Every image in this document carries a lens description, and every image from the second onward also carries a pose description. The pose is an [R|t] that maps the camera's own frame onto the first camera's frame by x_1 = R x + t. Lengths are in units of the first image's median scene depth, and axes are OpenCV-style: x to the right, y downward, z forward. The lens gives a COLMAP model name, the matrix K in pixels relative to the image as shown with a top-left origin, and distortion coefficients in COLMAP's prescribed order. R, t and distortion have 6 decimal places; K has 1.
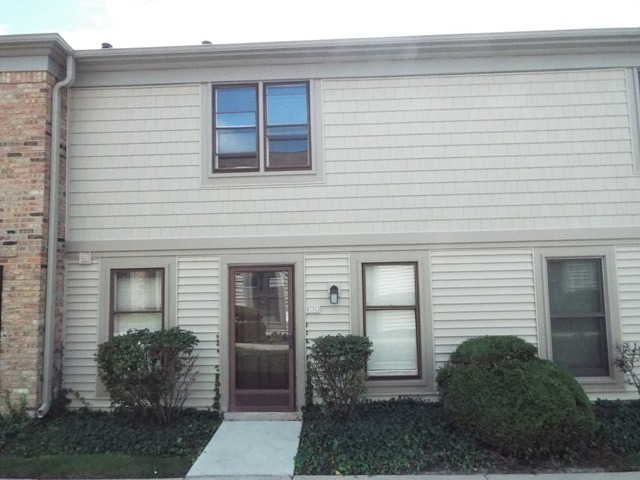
lens RADIAL K [[440.6, 0, 320.1], [0, 440.6, 245.5], [0, 0, 1]] dist [-0.012282, -0.001852]
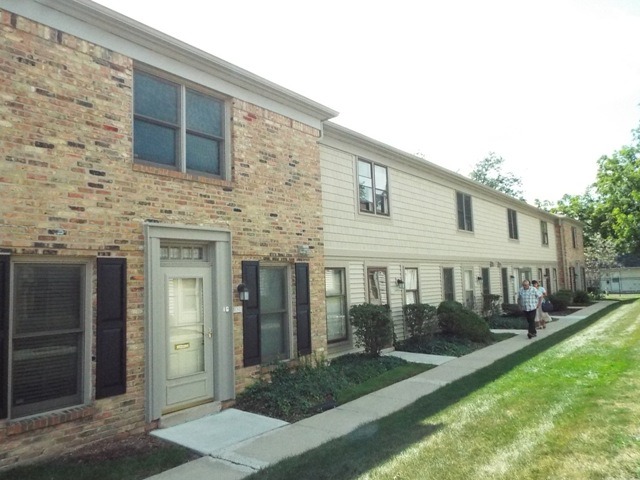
lens RADIAL K [[469.3, 0, 320.6], [0, 469.3, 237.8], [0, 0, 1]] dist [0.009153, 0.003614]
pose [[0.589570, 0.078122, 0.803930, -1.794716], [-0.054486, 0.996891, -0.056915, 0.045441], [-0.805877, -0.010248, 0.591994, 0.068901]]
